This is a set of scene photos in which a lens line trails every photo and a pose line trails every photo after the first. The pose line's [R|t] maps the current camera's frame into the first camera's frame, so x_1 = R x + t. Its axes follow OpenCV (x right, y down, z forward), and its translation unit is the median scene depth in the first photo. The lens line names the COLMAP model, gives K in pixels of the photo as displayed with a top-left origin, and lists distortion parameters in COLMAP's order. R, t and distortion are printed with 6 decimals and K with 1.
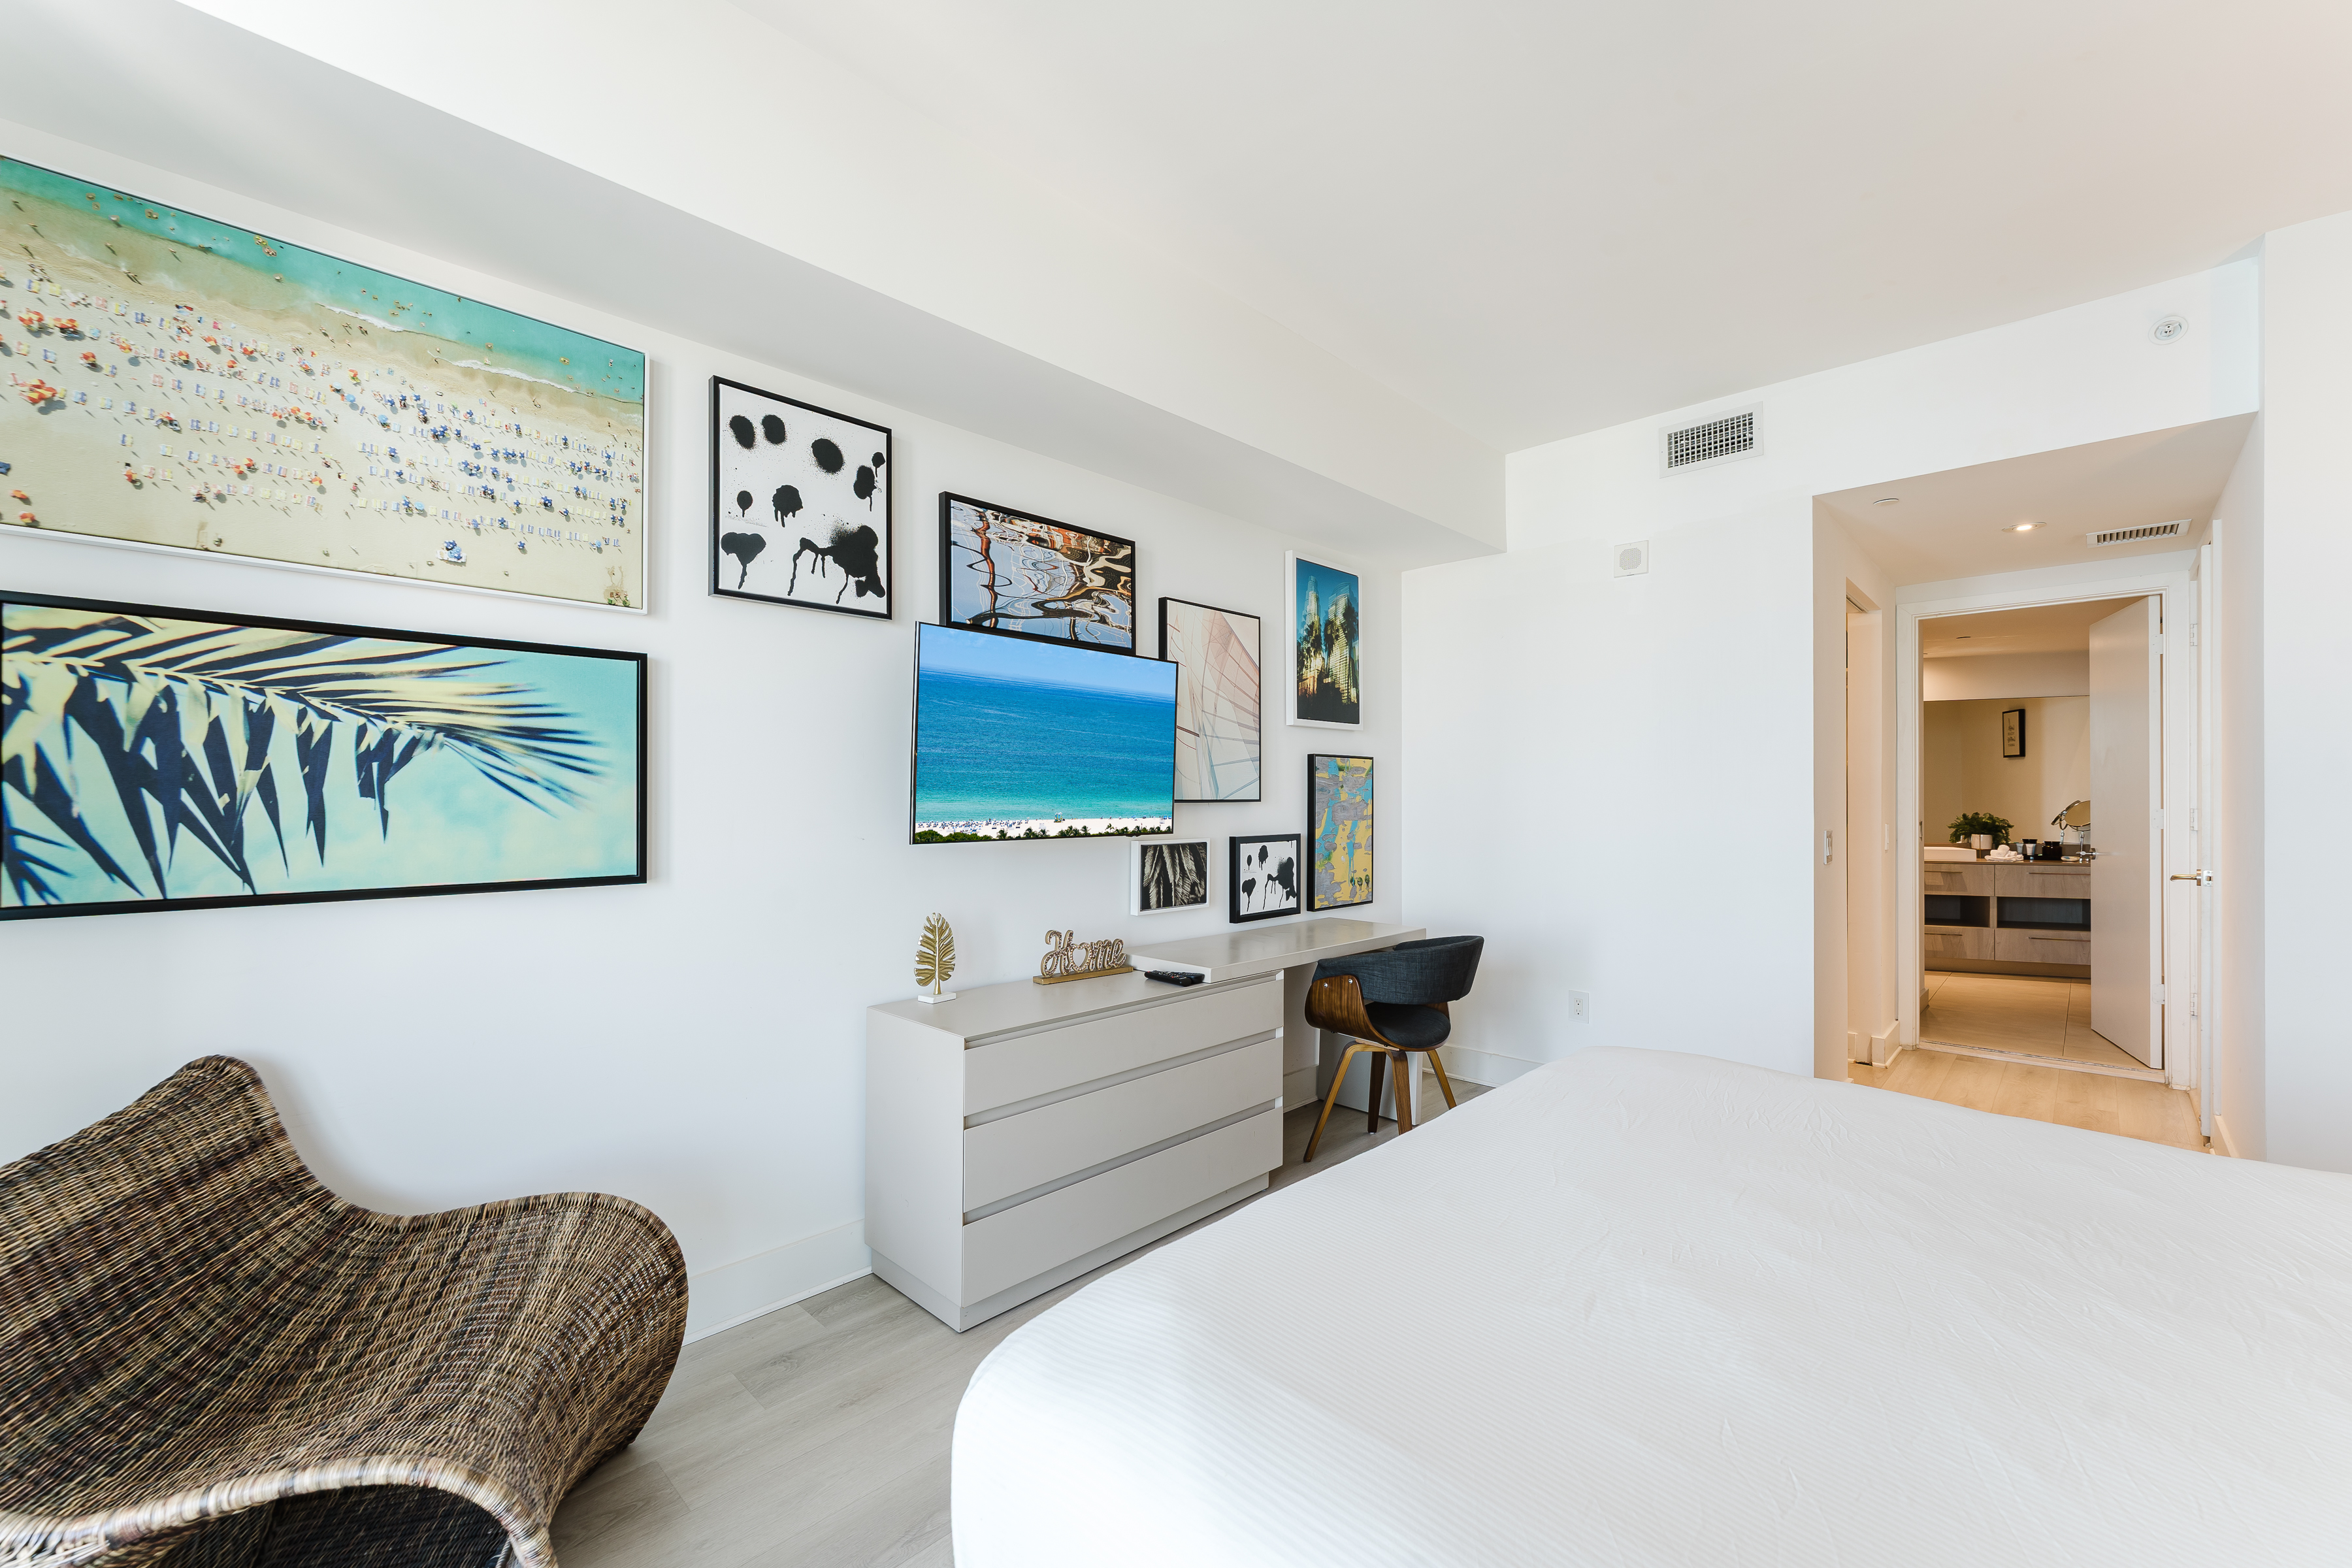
lens RADIAL K [[947.9, 0, 1133.6], [0, 947.9, 799.8], [0, 0, 1]] dist [0.000417, -0.000011]
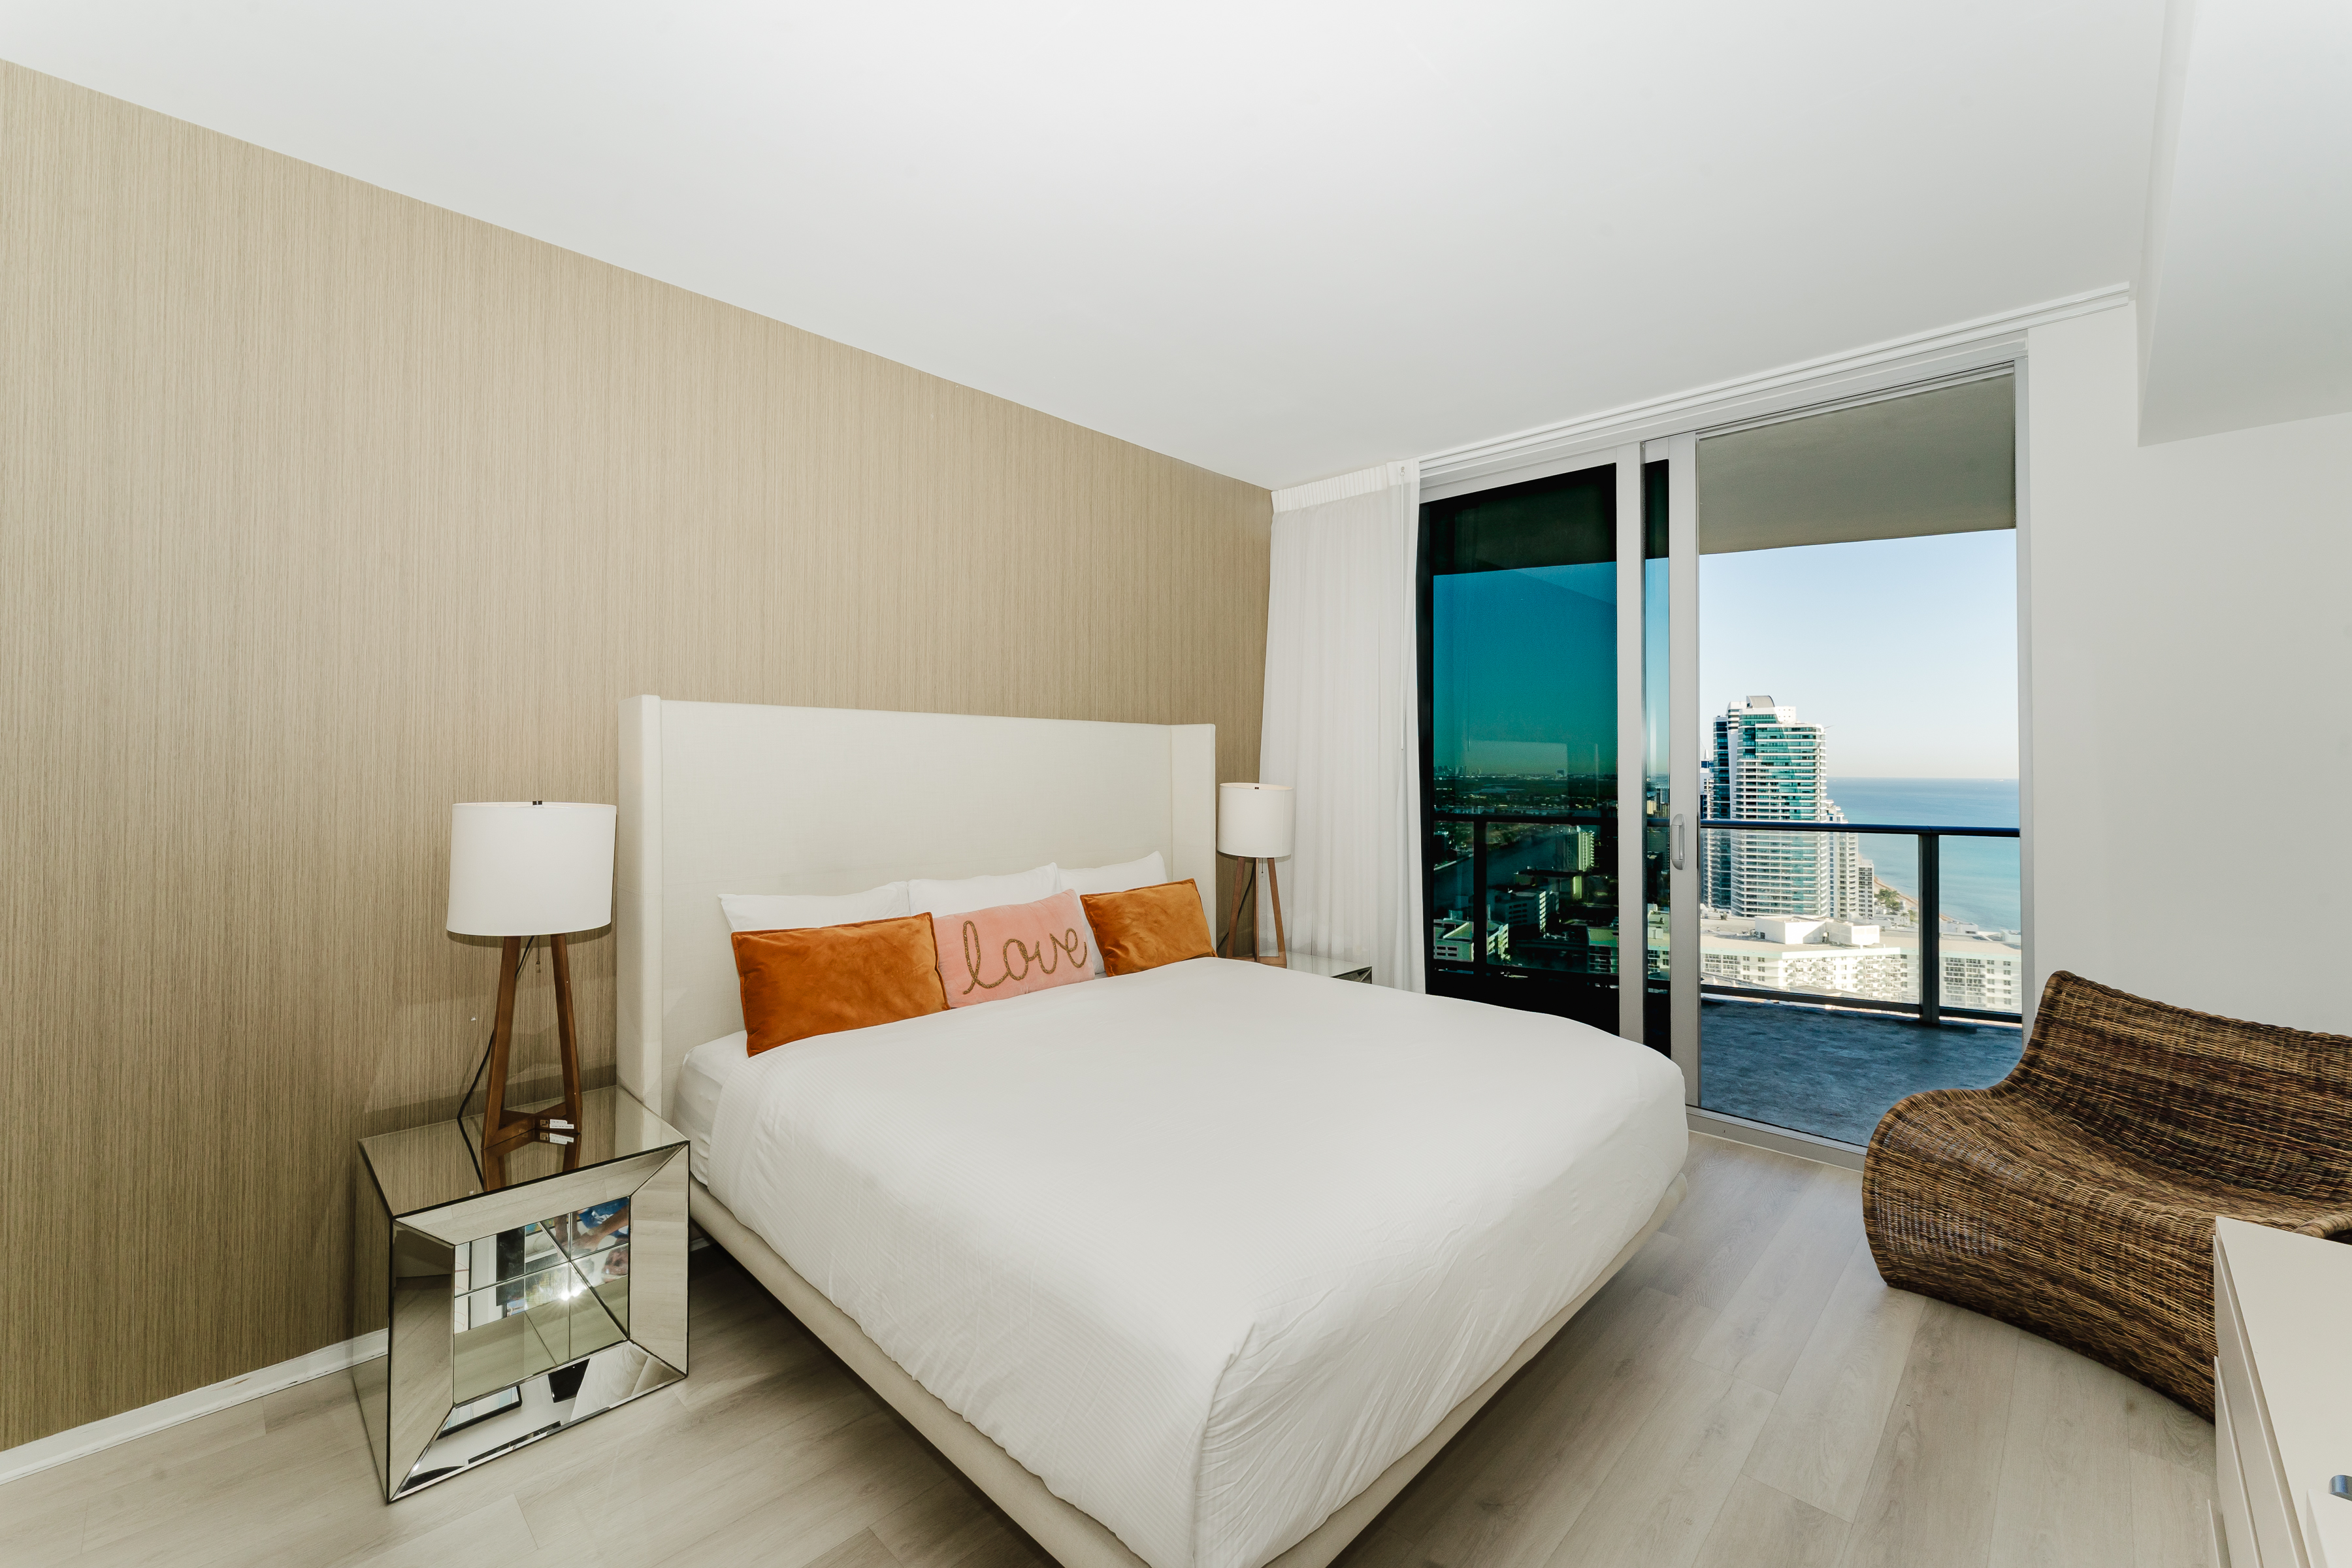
lens RADIAL K [[979.1, 0, 1166.1], [0, 979.1, 771.3], [0, 0, 1]] dist [-0.000965, -0.000529]
pose [[-0.999542, -0.001461, -0.030230, 0.455070], [-0.001715, 0.999963, 0.008374, -0.052313], [0.030217, 0.008422, -0.999508, 1.316911]]
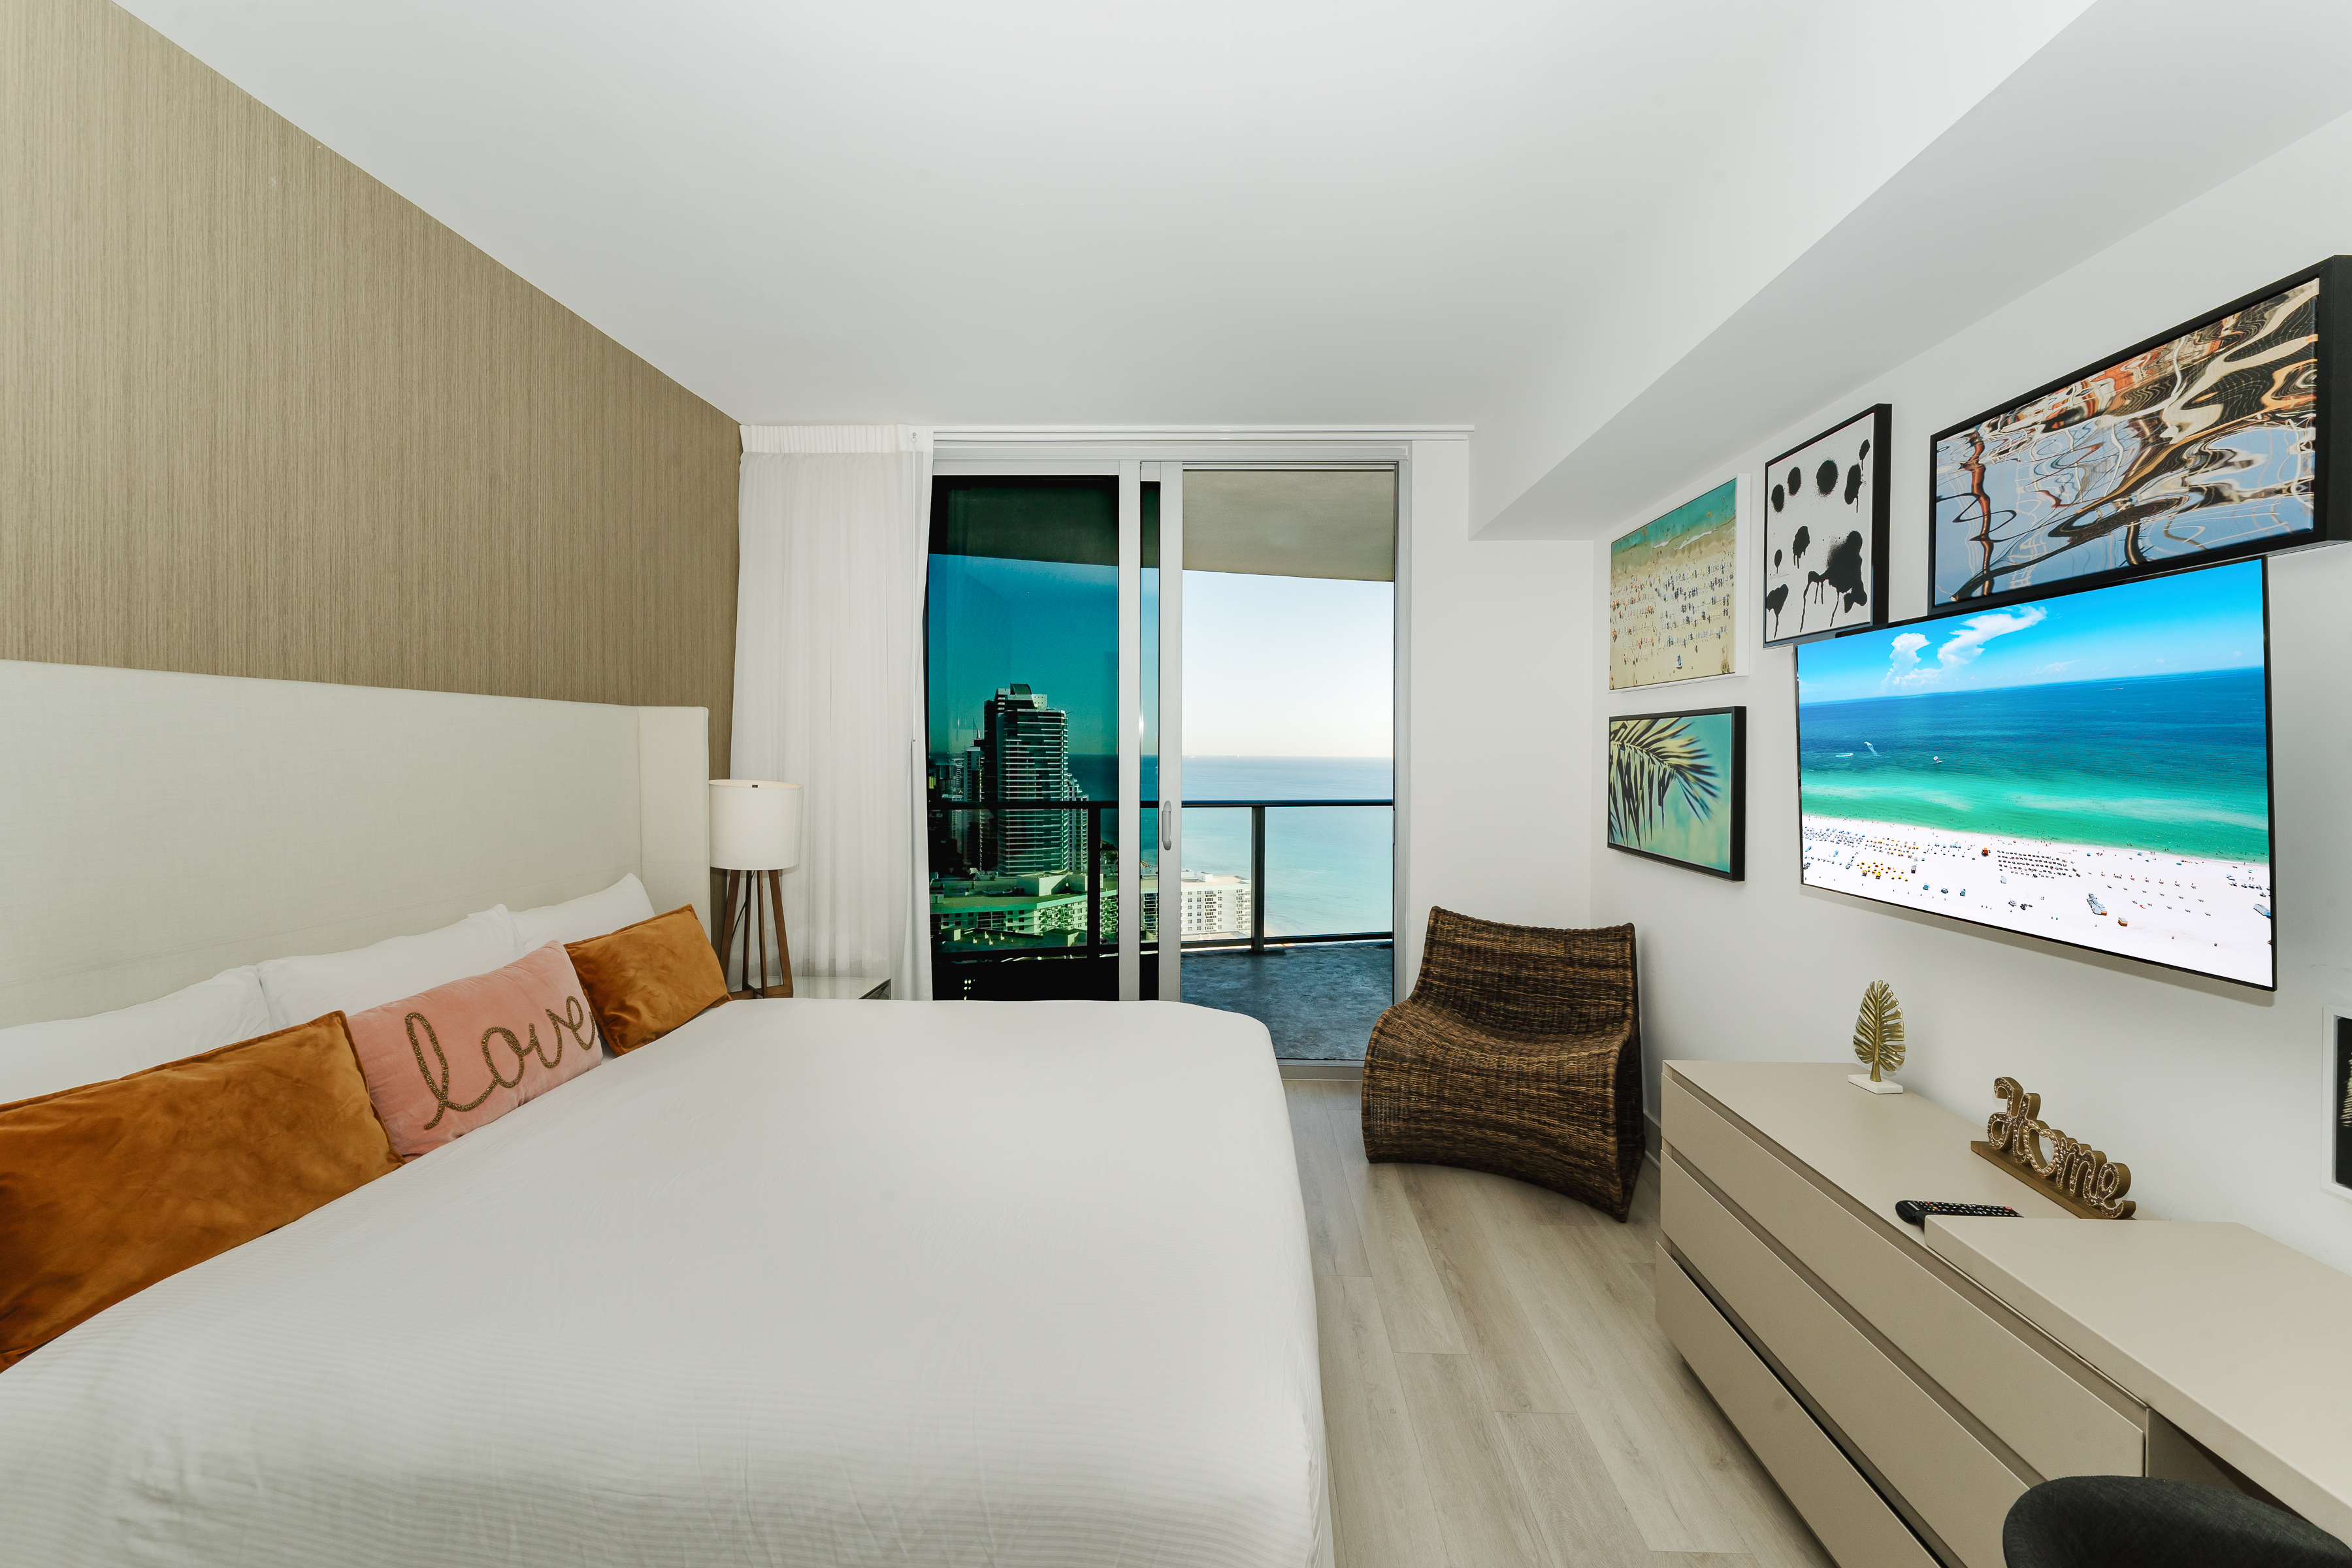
lens RADIAL K [[967.8, 0, 1225.0], [0, 967.8, 773.9], [0, 0, 1]] dist [-0.009792, -0.000494]
pose [[-0.705254, 0.014279, -0.708811, 0.714428], [-0.009623, 0.999512, 0.029709, -0.071023], [0.708889, 0.027773, -0.704773, 1.104607]]
